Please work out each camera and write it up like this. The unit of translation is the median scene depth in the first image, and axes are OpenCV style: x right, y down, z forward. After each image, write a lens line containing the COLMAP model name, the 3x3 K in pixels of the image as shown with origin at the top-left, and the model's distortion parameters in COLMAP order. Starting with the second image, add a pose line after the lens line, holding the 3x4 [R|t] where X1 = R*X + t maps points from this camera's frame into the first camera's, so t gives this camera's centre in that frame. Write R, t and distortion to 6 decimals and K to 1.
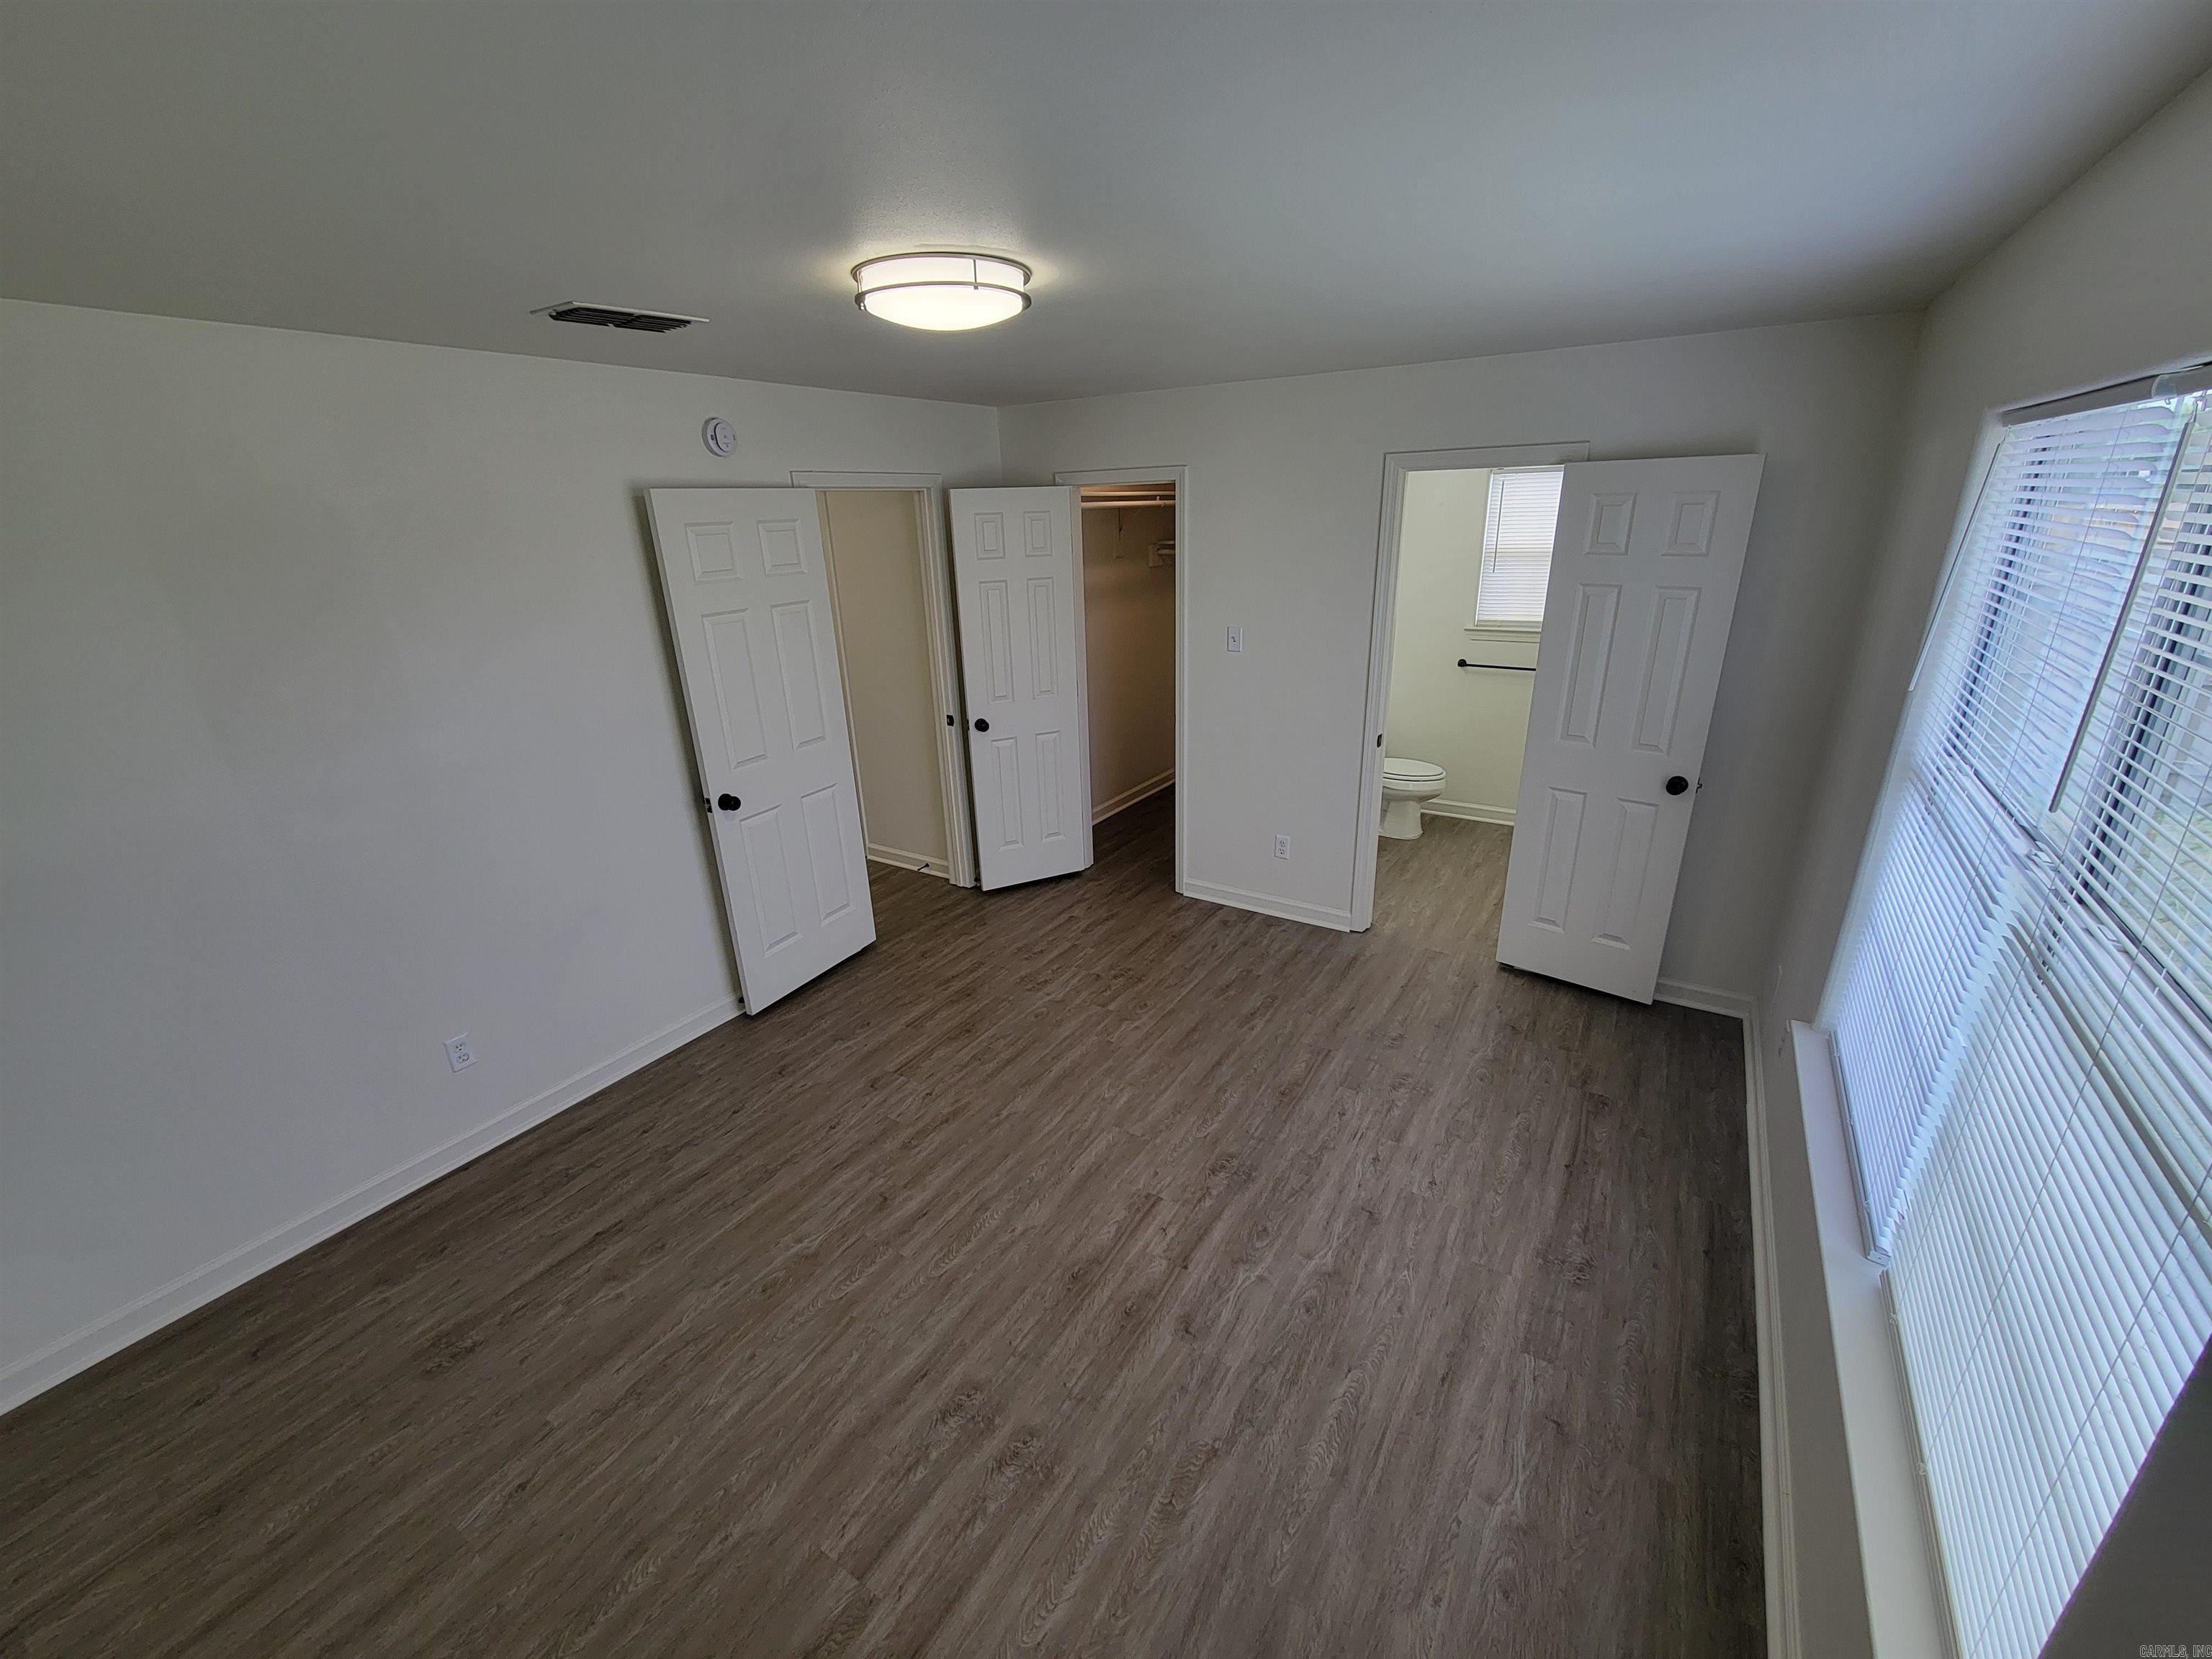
lens RADIAL K [[890.6, 0, 1106.0], [0, 890.6, 829.5], [0, 0, 1]] dist [0.001302, 0.000192]
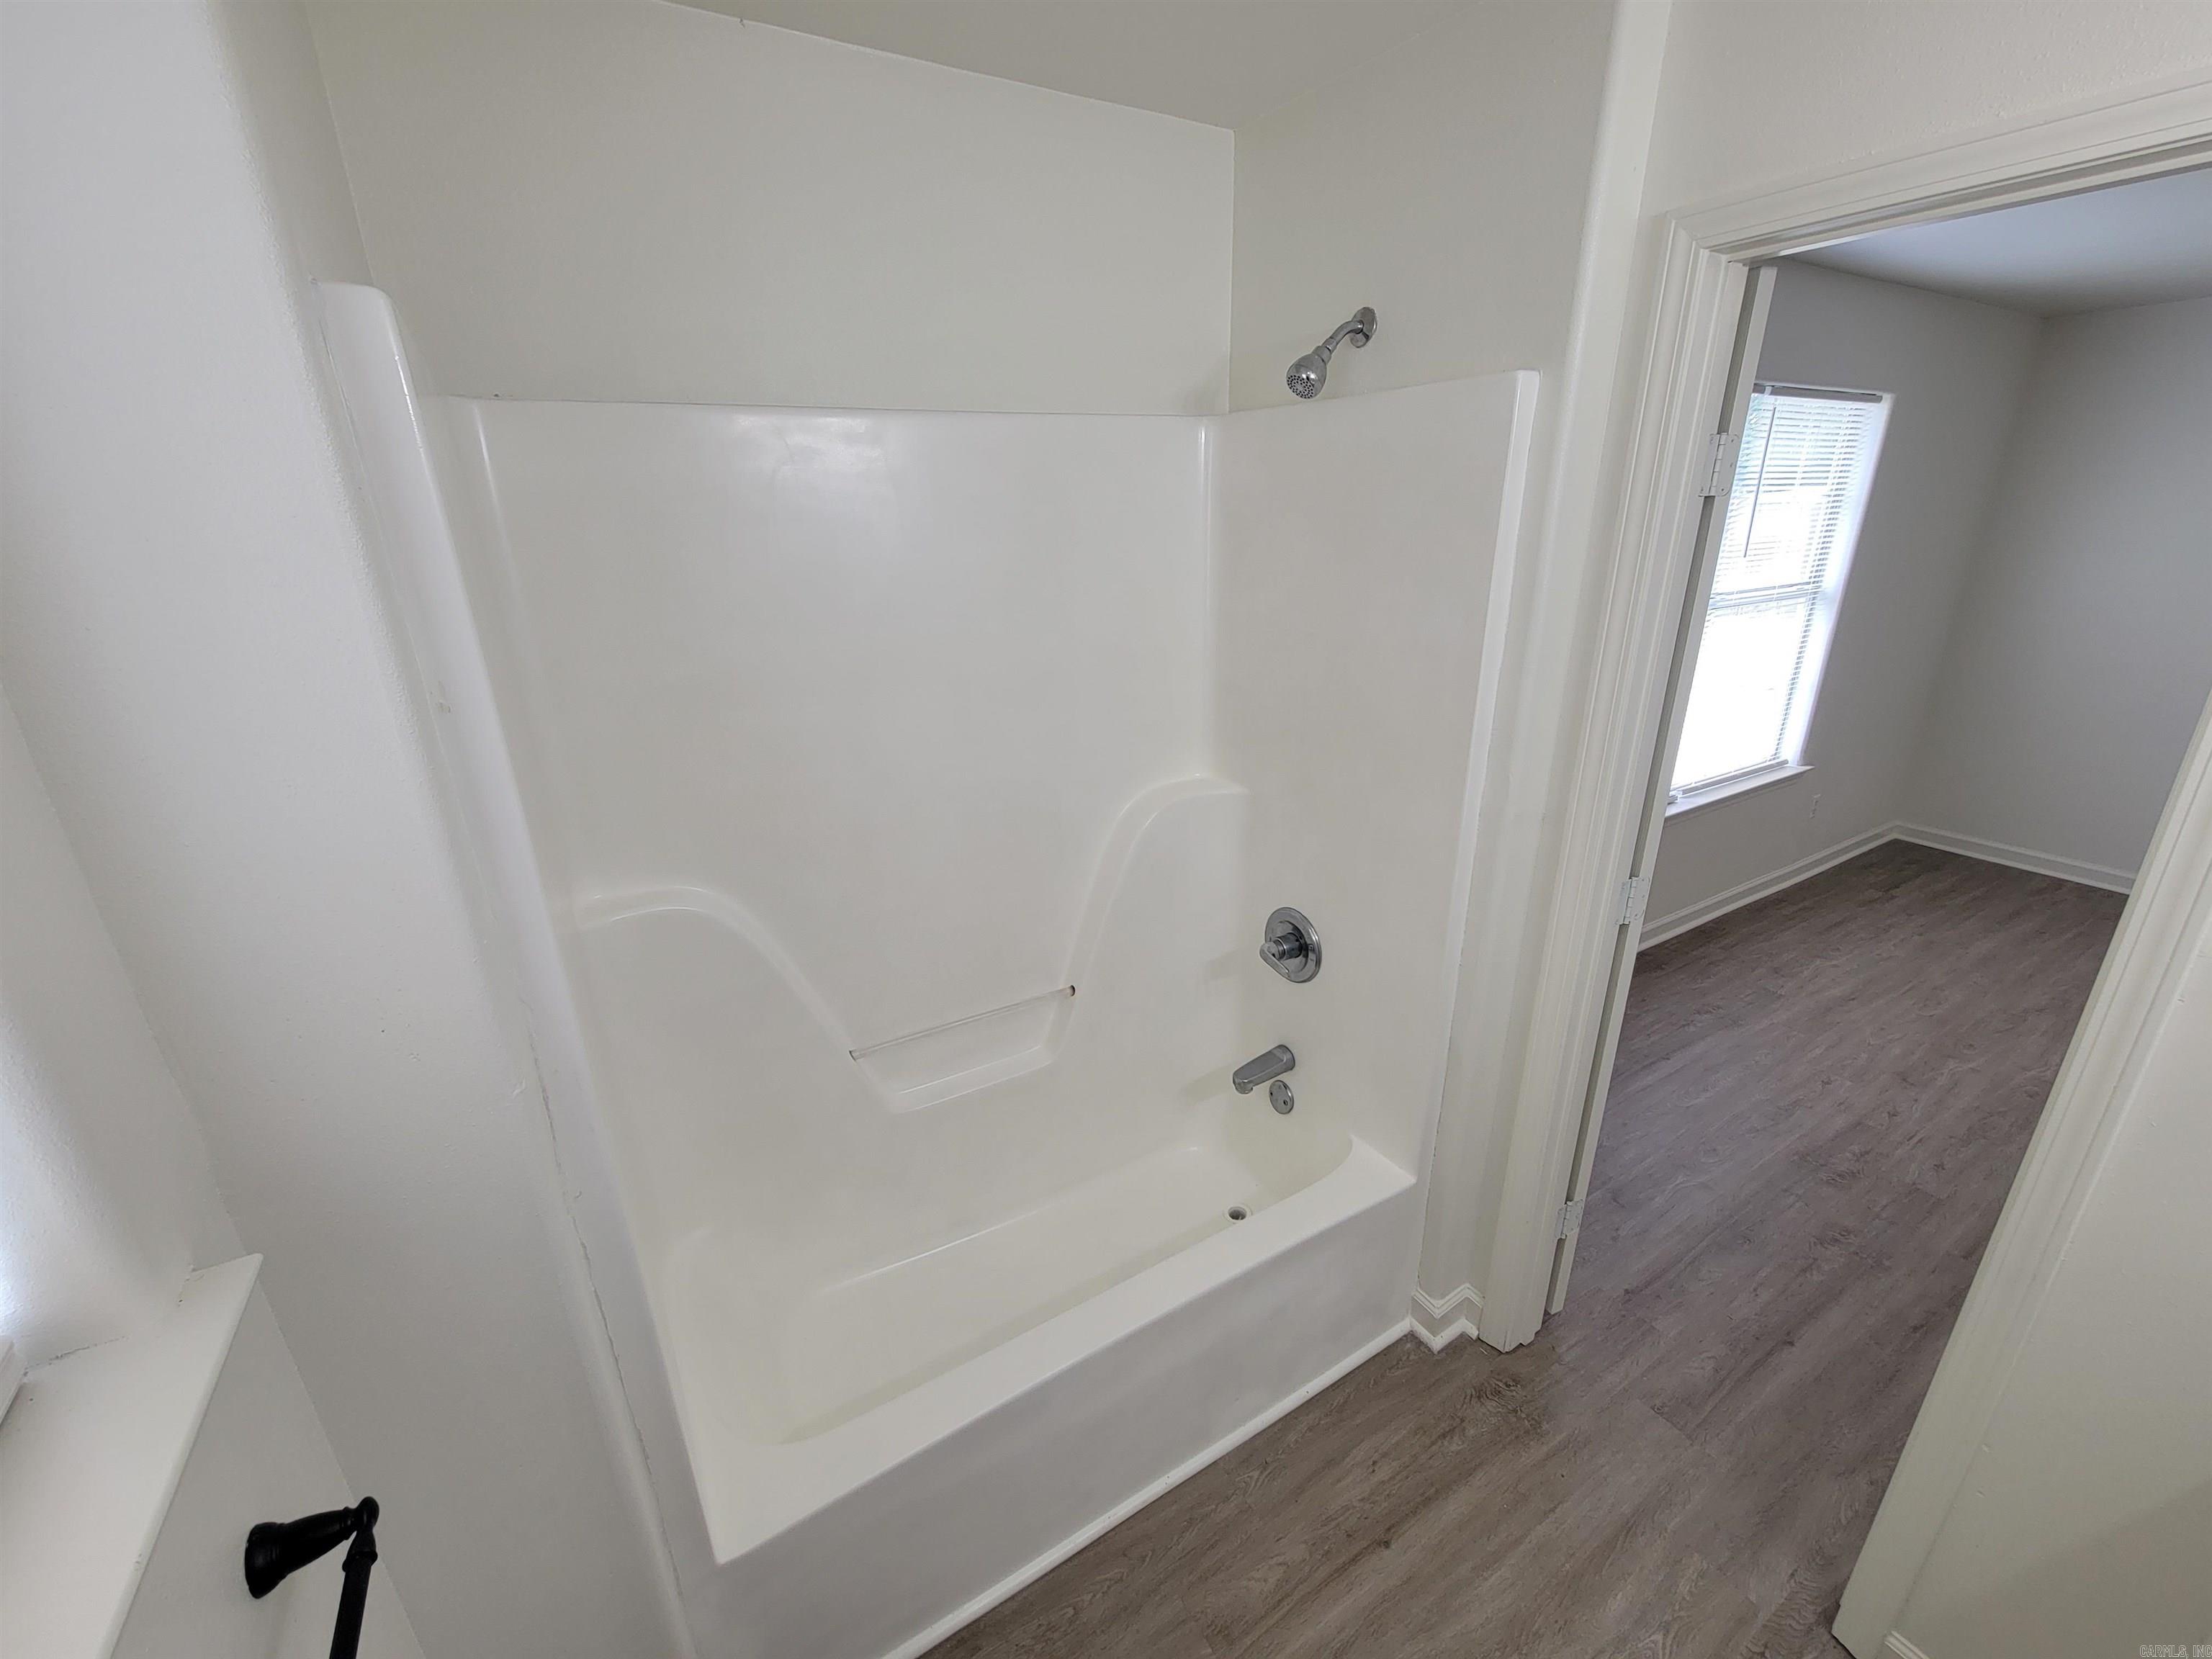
lens RADIAL K [[890.6, 0, 1106.0], [0, 890.6, 829.5], [0, 0, 1]] dist [0.001302, 0.000192]
pose [[-0.891538, -0.110194, 0.439337, 0.733159], [0.197526, 0.778278, 0.596043, -0.659585], [-0.407606, 0.618175, -0.672098, 1.972412]]
